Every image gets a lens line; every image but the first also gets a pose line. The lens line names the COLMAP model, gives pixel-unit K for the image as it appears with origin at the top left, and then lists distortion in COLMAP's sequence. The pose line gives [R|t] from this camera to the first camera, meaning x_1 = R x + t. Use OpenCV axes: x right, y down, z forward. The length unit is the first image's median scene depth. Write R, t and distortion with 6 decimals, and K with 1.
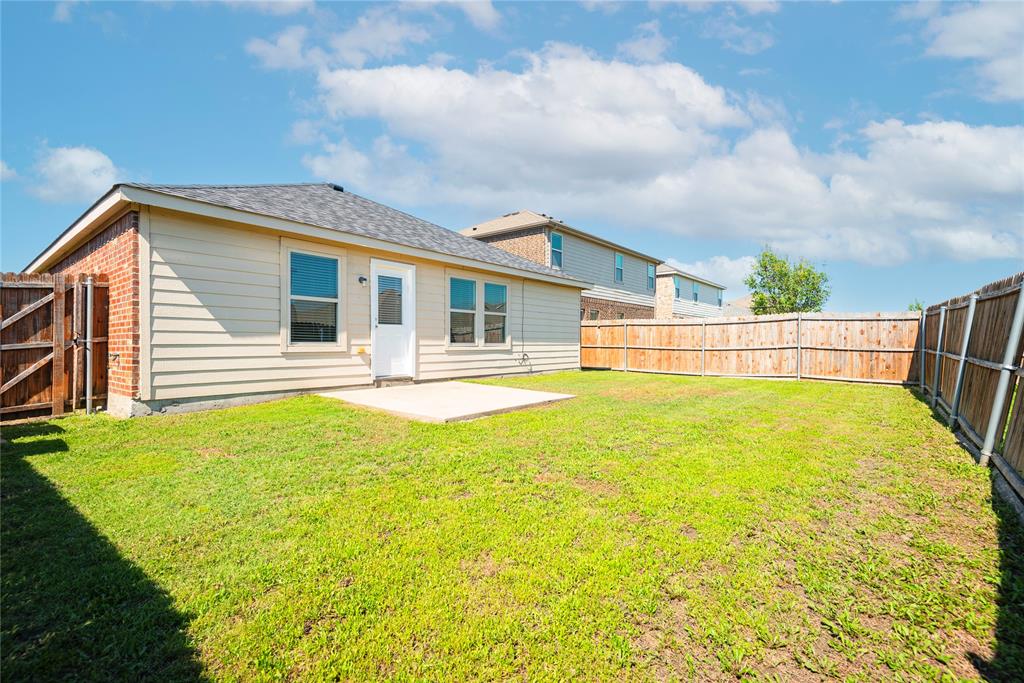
lens RADIAL K [[463.0, 0, 514.0], [0, 463.0, 341.6], [0, 0, 1]] dist [0.017345, -0.000928]
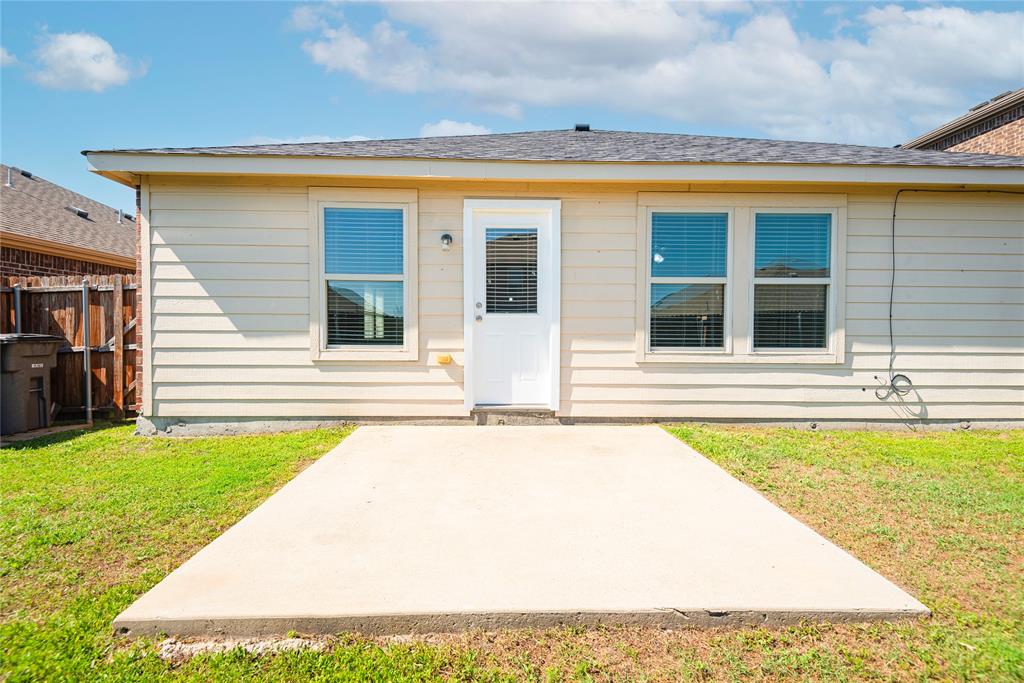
lens RADIAL K [[463.0, 0, 516.5], [0, 463.0, 347.4], [0, 0, 1]] dist [0.017345, -0.000928]
pose [[0.642815, 0.007381, -0.765986, 0.171485], [-0.000733, 0.999959, 0.009020, -0.001315], [0.766021, -0.005237, 0.642794, 0.663481]]
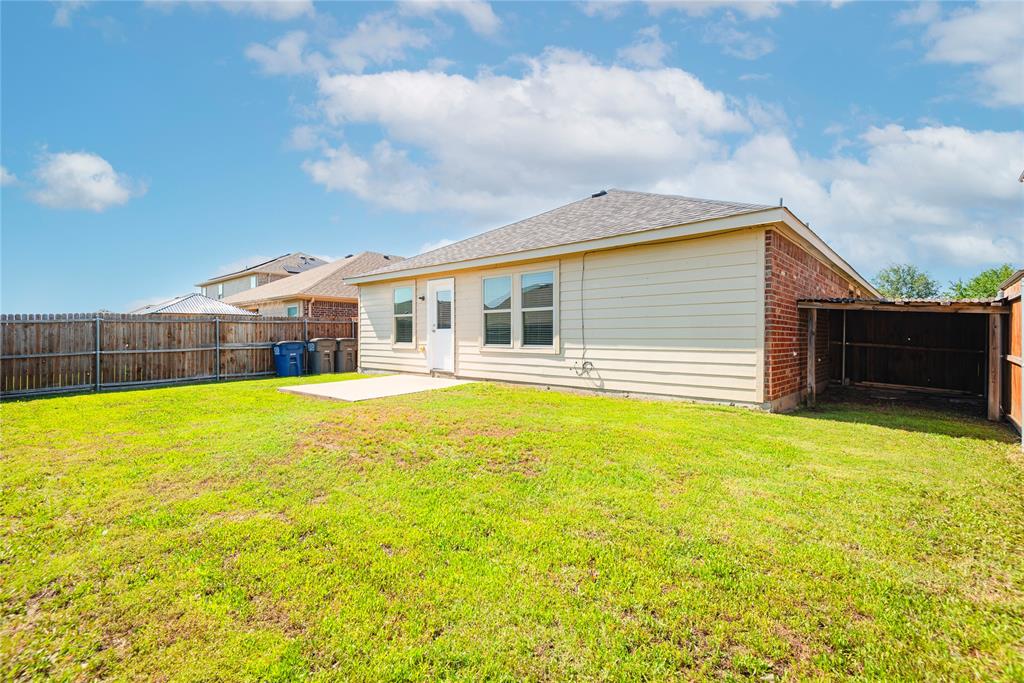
lens RADIAL K [[463.0, 0, 507.1], [0, 463.0, 343.8], [0, 0, 1]] dist [0.017345, -0.000928]
pose [[-0.062531, -0.004913, -0.998031, 1.008717], [-0.014245, 0.999890, -0.004029, 0.006485], [0.997941, 0.013965, -0.062594, 1.286531]]
